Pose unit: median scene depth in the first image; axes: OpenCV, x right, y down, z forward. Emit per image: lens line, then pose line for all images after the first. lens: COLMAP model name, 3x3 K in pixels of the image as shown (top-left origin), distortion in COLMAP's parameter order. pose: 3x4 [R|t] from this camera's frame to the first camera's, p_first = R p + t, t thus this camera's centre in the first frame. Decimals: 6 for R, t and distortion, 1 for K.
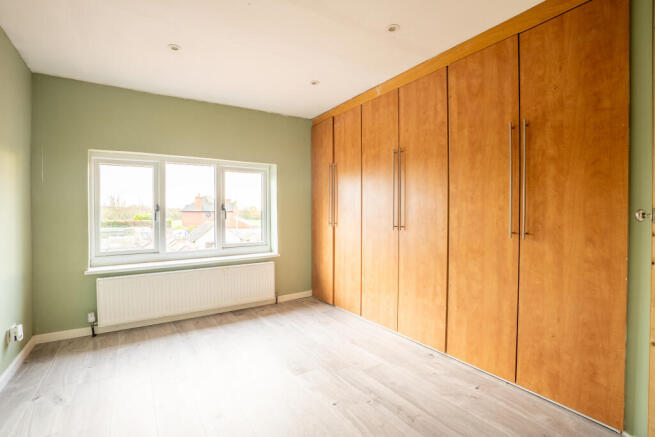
lens RADIAL K [[303.6, 0, 323.3], [0, 303.6, 217.2], [0, 0, 1]] dist [-0.043173, 0.007949]
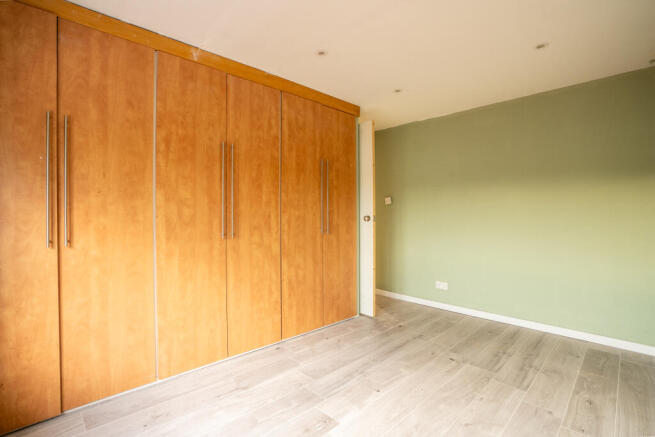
lens RADIAL K [[303.6, 0, 328.6], [0, 303.6, 218.1], [0, 0, 1]] dist [-0.043173, 0.007949]
pose [[-0.183518, -0.002485, 0.983013, -0.627470], [0.017115, 0.999837, 0.005723, -0.013105], [-0.982867, 0.017875, -0.183446, 0.849677]]
